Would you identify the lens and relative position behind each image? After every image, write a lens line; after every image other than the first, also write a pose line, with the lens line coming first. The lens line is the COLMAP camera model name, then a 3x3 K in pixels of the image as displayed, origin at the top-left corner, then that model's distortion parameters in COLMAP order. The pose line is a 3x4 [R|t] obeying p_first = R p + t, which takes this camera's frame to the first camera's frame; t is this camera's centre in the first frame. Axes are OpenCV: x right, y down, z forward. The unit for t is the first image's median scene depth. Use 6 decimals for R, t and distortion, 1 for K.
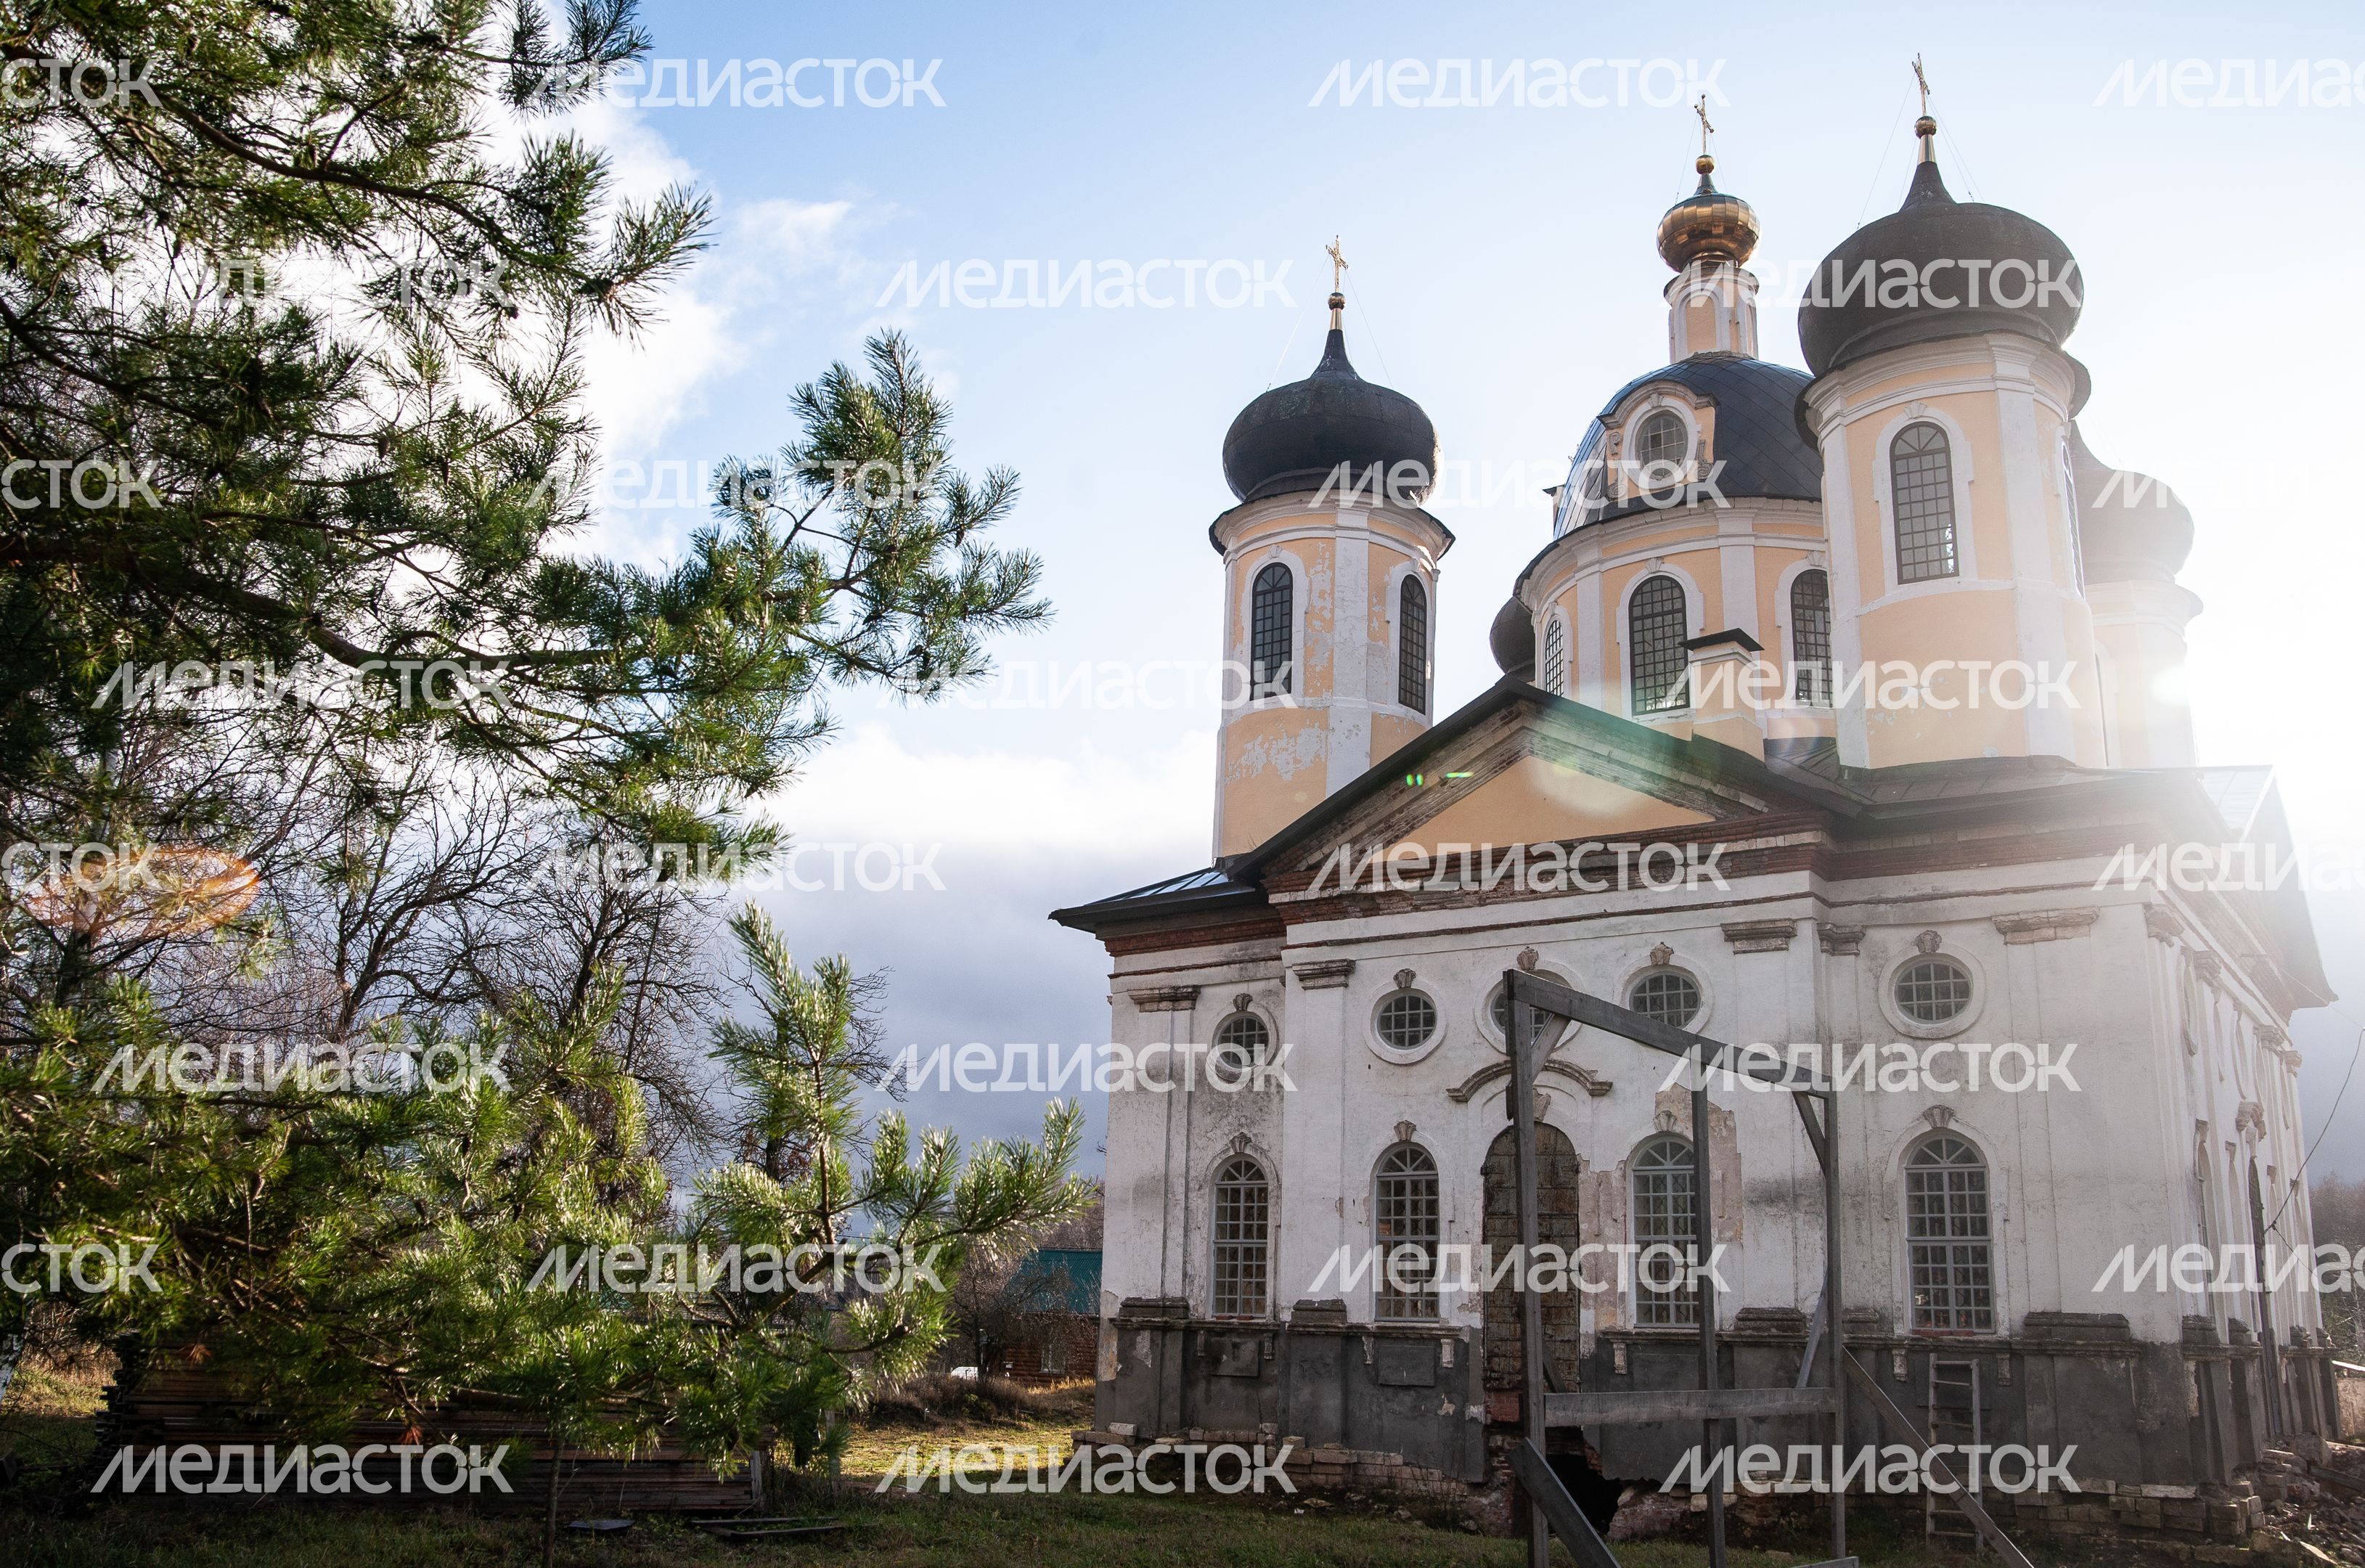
lens RADIAL K [[1957.6, 0, 1182.5], [0, 1957.6, 784.0], [0, 0, 1]] dist [-0.107913, 0.070392]
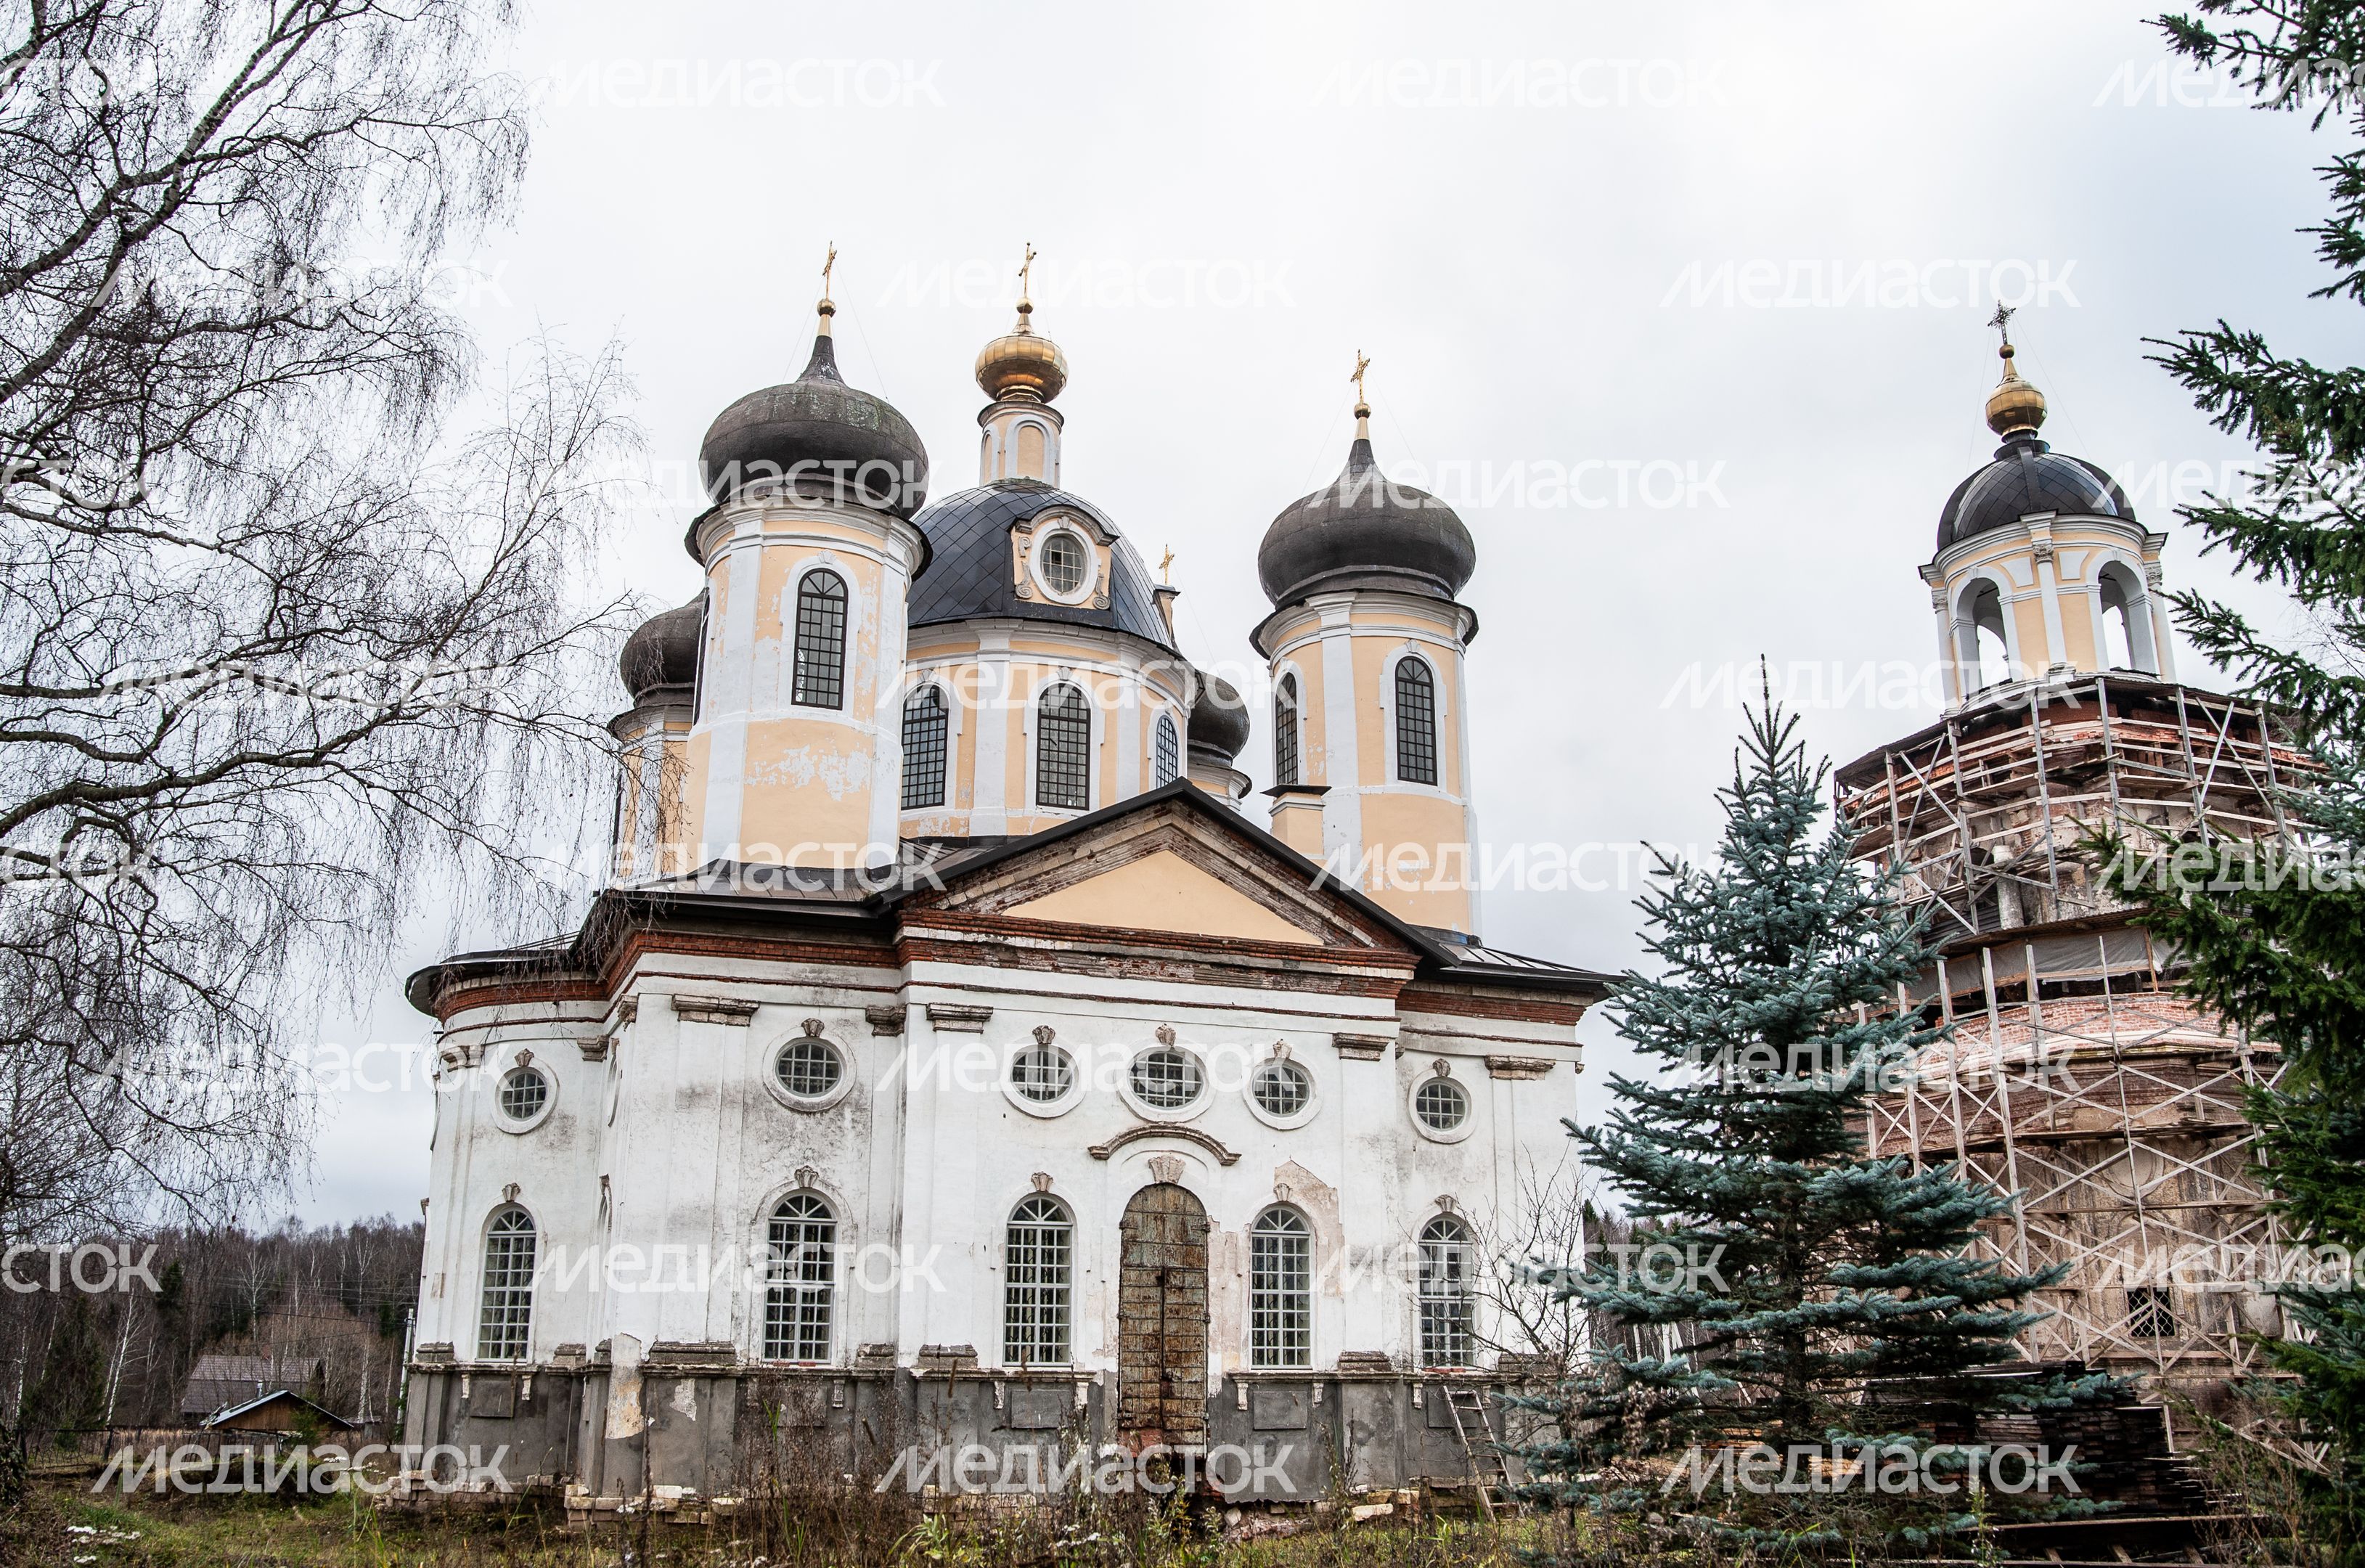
lens RADIAL K [[2005.4, 0, 1144.2], [0, 2005.4, 745.1], [0, 0, 1]] dist [-0.104846, 0.006417]
pose [[0.553976, 0.229260, 0.800344, -0.739777], [-0.208652, 0.968888, -0.133117, 0.080379], [-0.805962, -0.093250, 0.584576, 0.346821]]
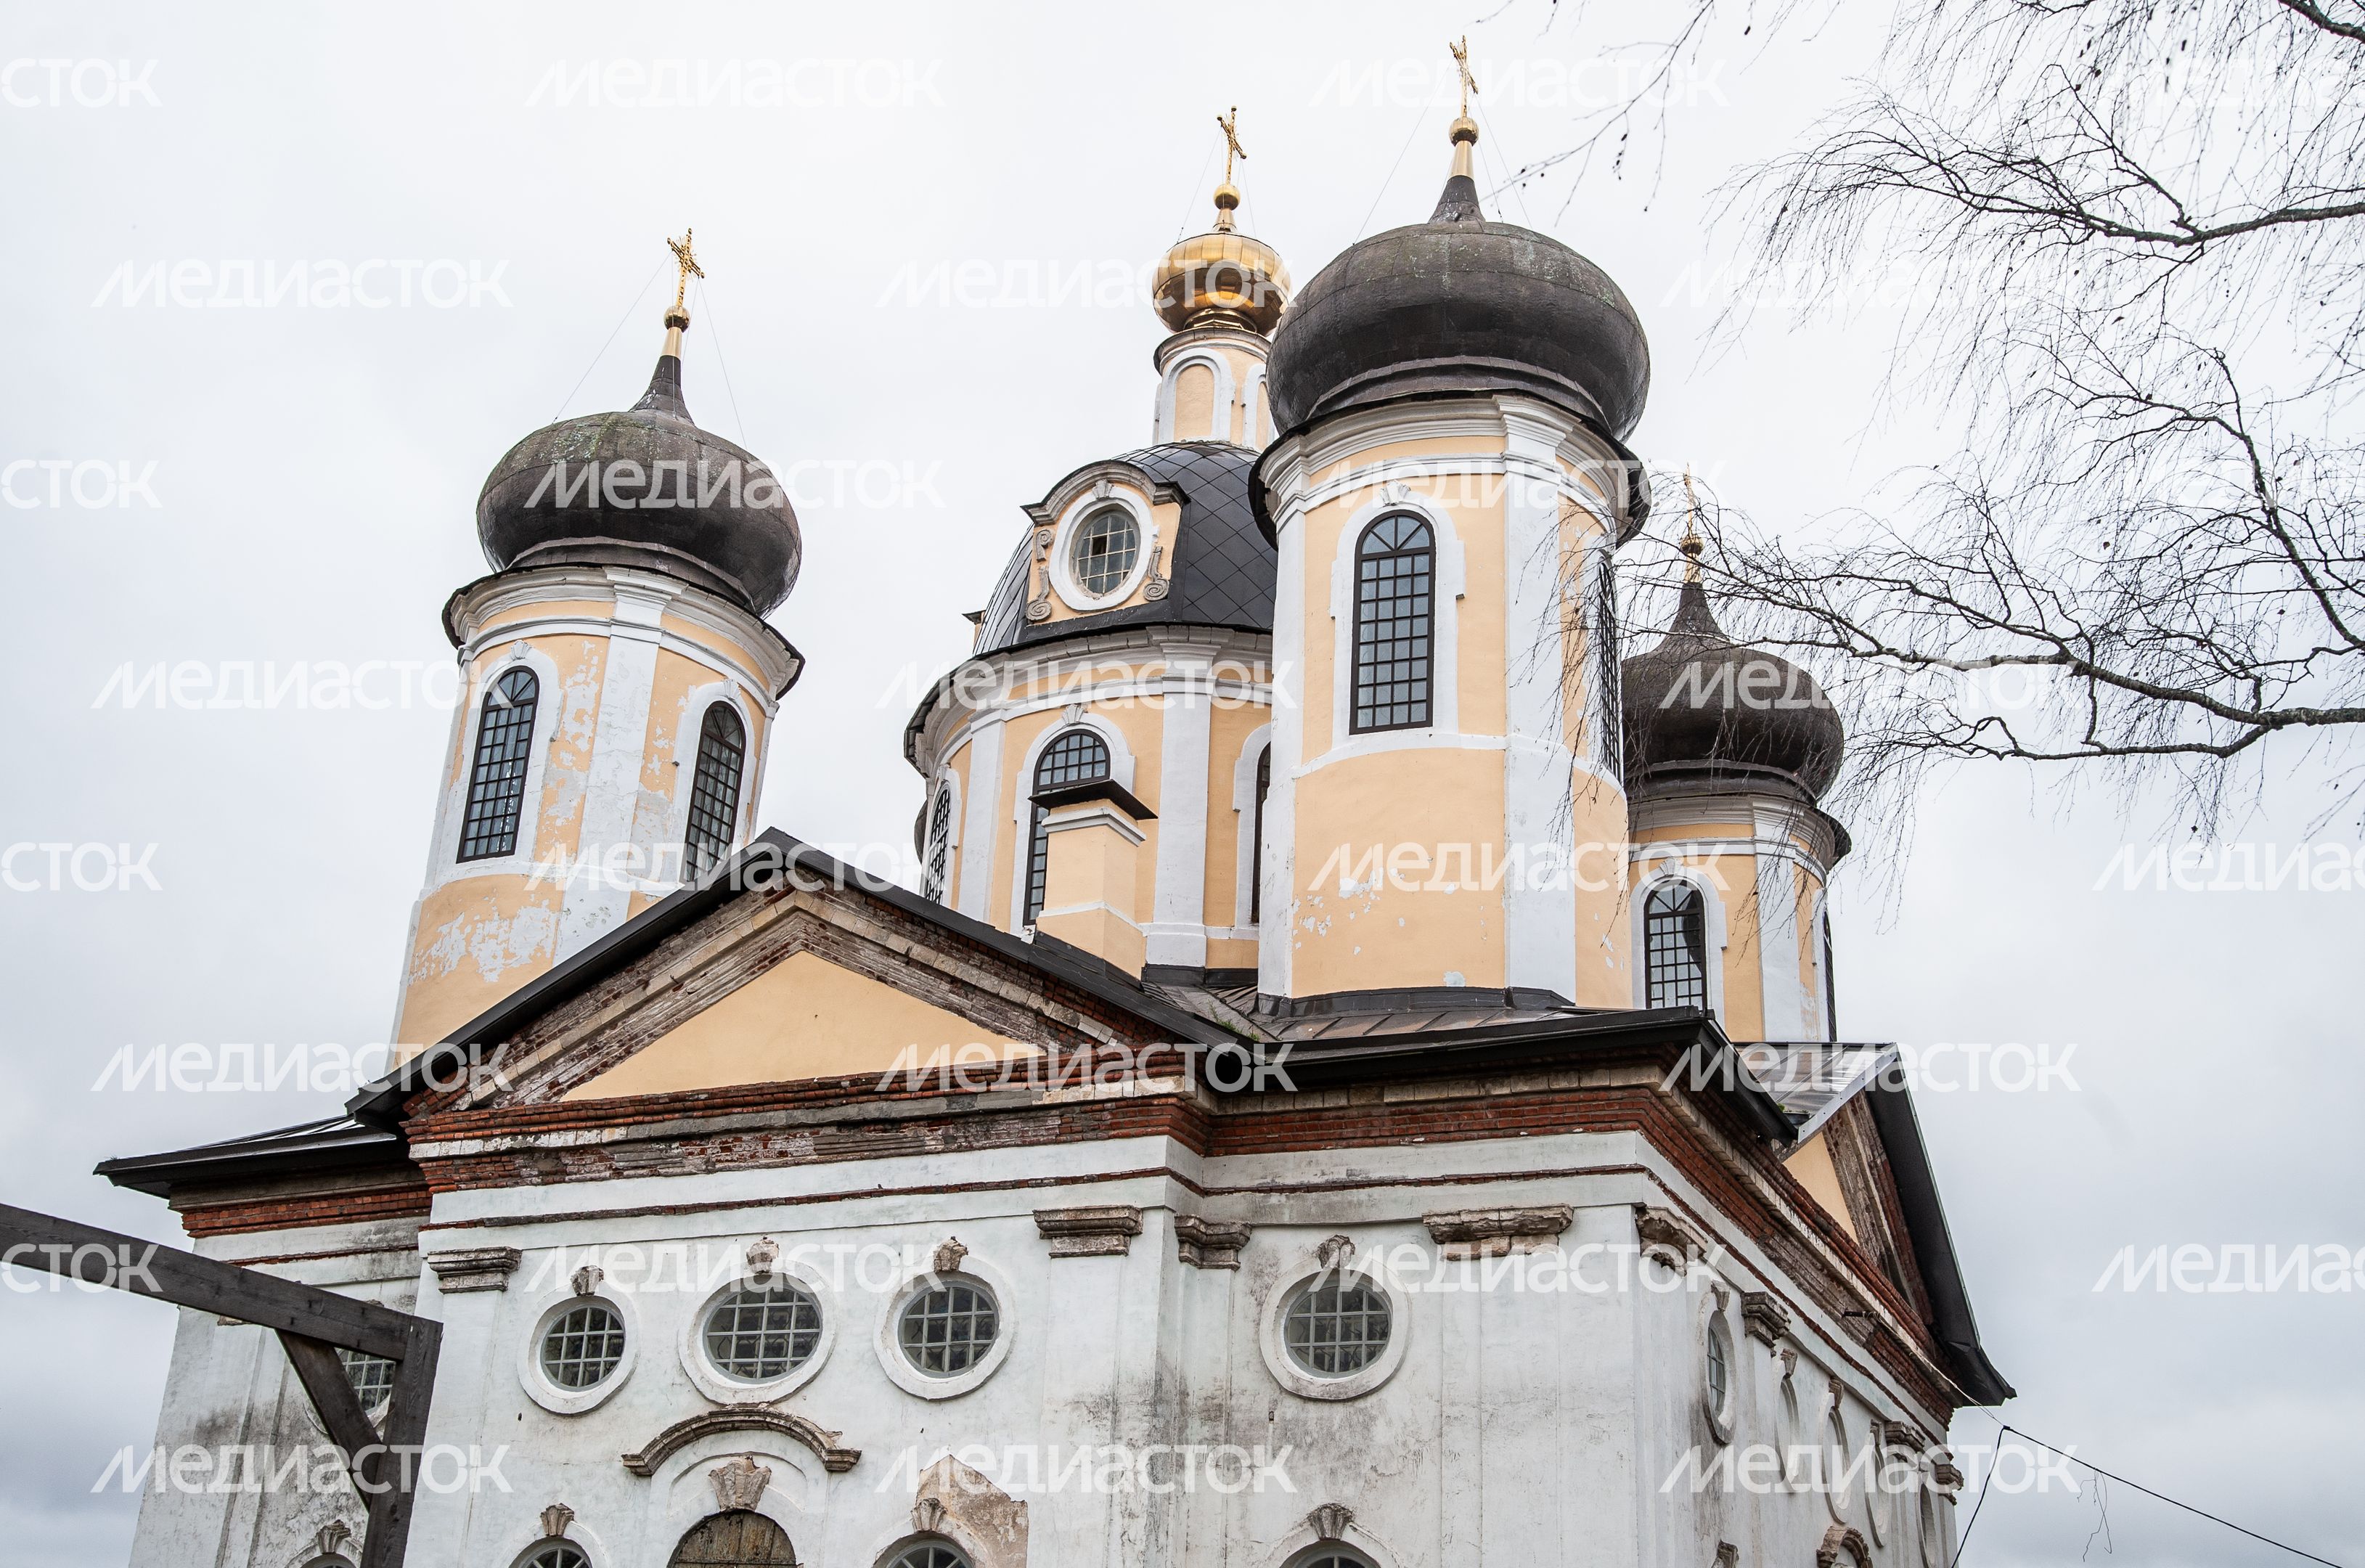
lens RADIAL K [[2533.2, 0, 1213.3], [0, 2533.2, 778.0], [0, 0, 1]] dist [-0.051266, 0.151124]
pose [[0.981109, 0.080214, 0.176044, 0.155998], [-0.057191, 0.989576, -0.132165, 0.032822], [-0.184811, 0.119600, 0.975470, 0.119239]]
